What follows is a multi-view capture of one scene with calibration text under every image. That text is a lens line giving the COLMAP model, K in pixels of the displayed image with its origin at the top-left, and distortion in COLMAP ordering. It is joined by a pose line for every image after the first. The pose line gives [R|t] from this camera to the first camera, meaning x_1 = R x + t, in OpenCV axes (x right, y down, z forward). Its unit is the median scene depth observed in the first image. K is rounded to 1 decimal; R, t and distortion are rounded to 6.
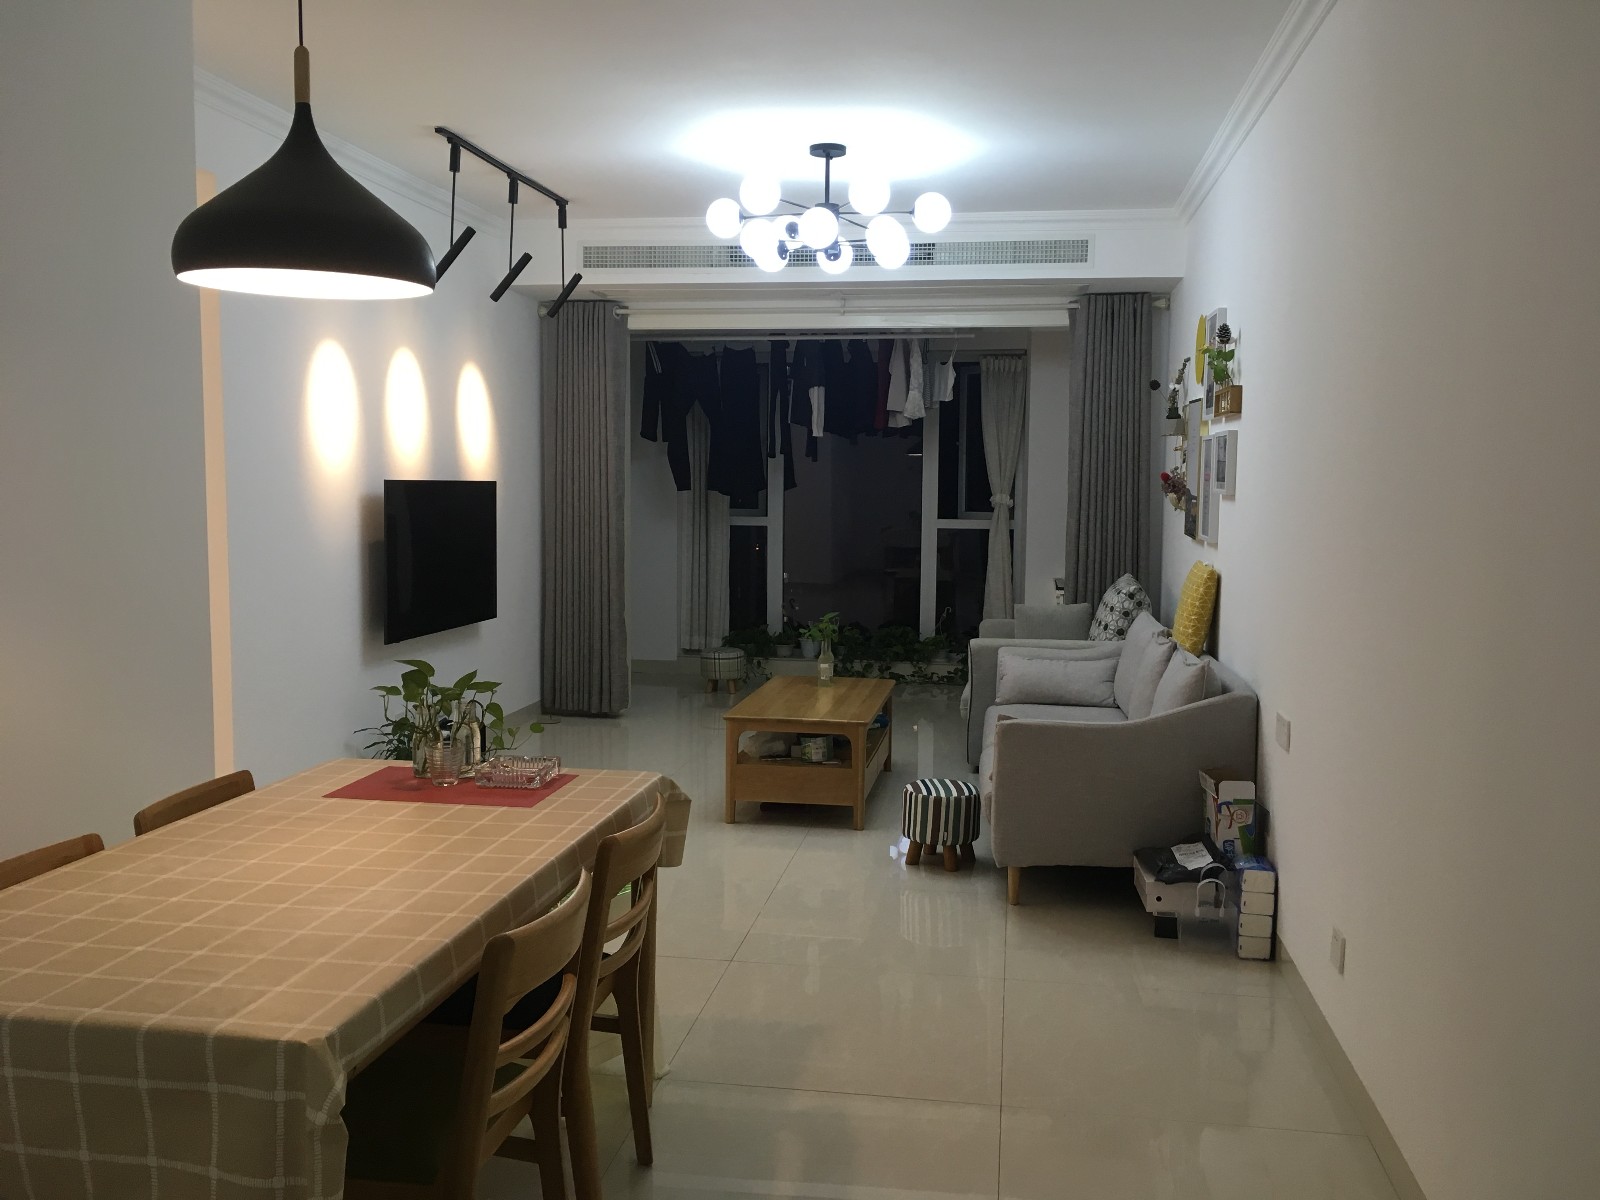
lens RADIAL K [[1354.5, 0, 798.1], [0, 1354.5, 600.0], [0, 0, 1]] dist [0.018856, 0.010568]
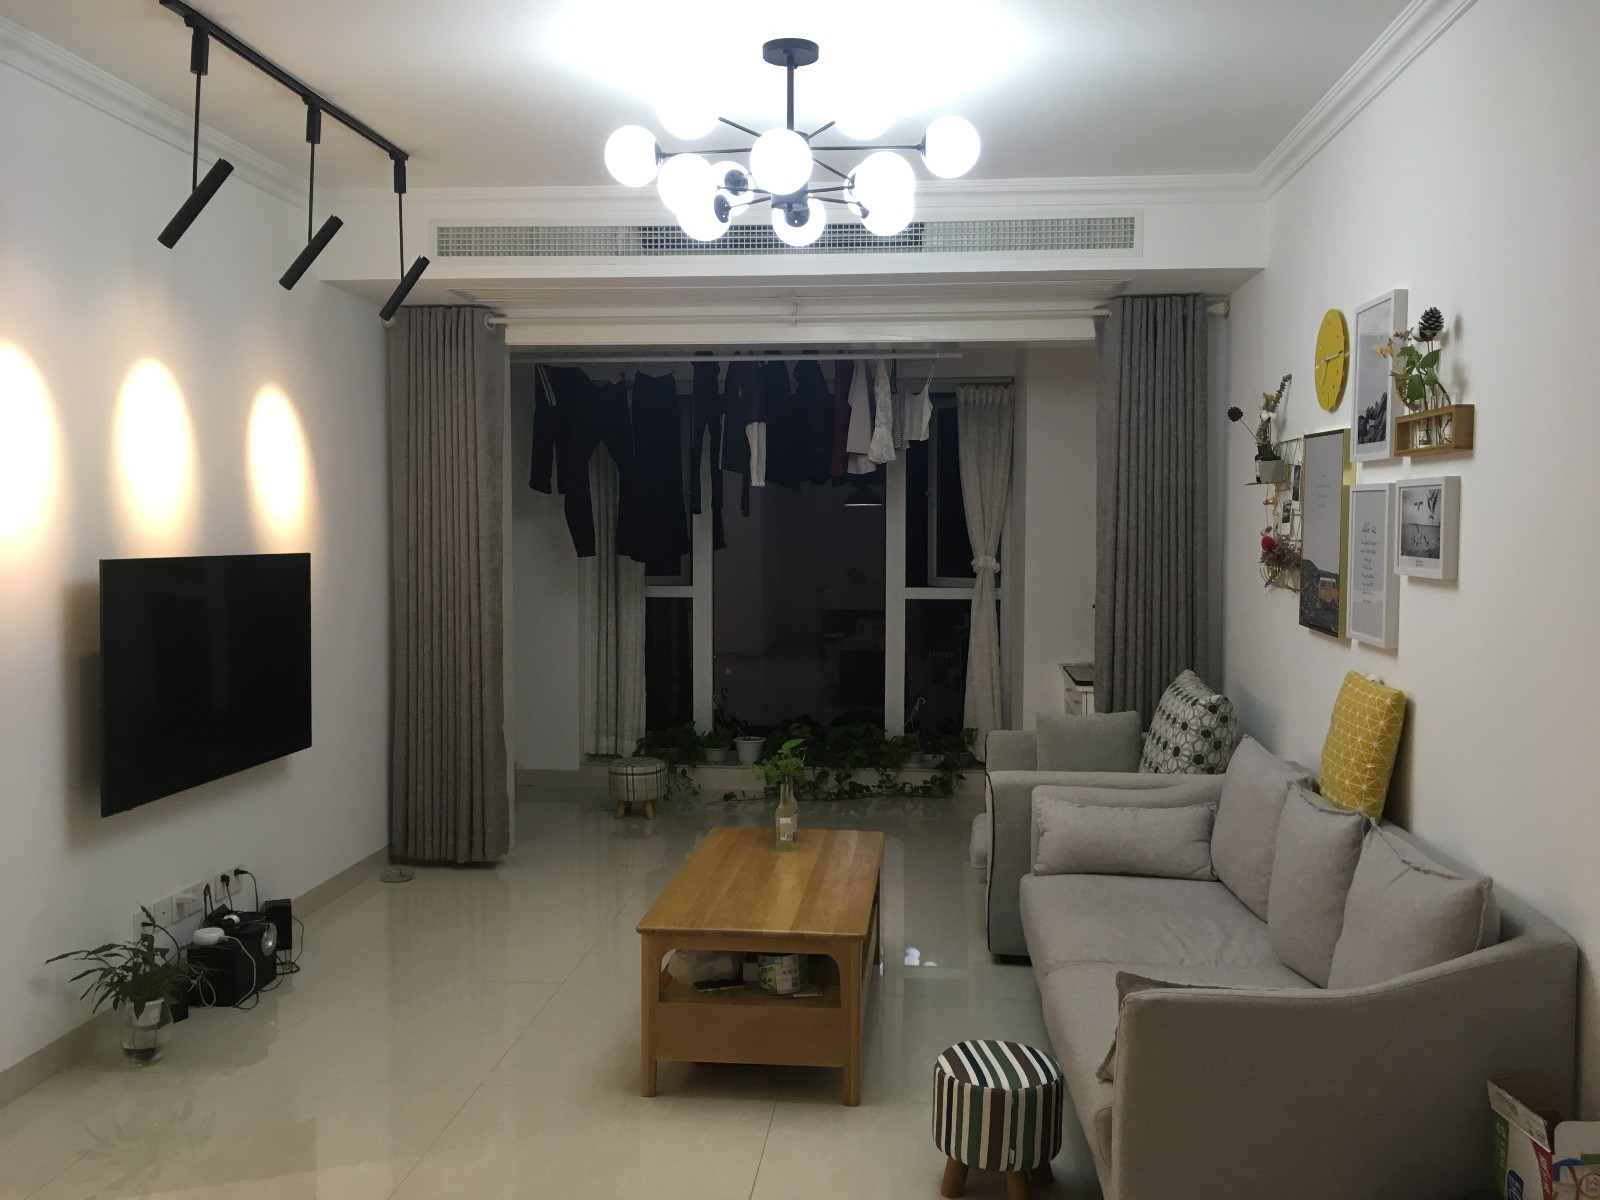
lens RADIAL K [[1354.5, 0, 802.3], [0, 1354.5, 596.6], [0, 0, 1]] dist [0.018856, 0.010568]
pose [[0.997847, -0.010697, 0.064709, -0.014042], [0.012995, 0.999296, -0.035207, -0.037564], [-0.064287, 0.035972, 0.997283, 0.286619]]
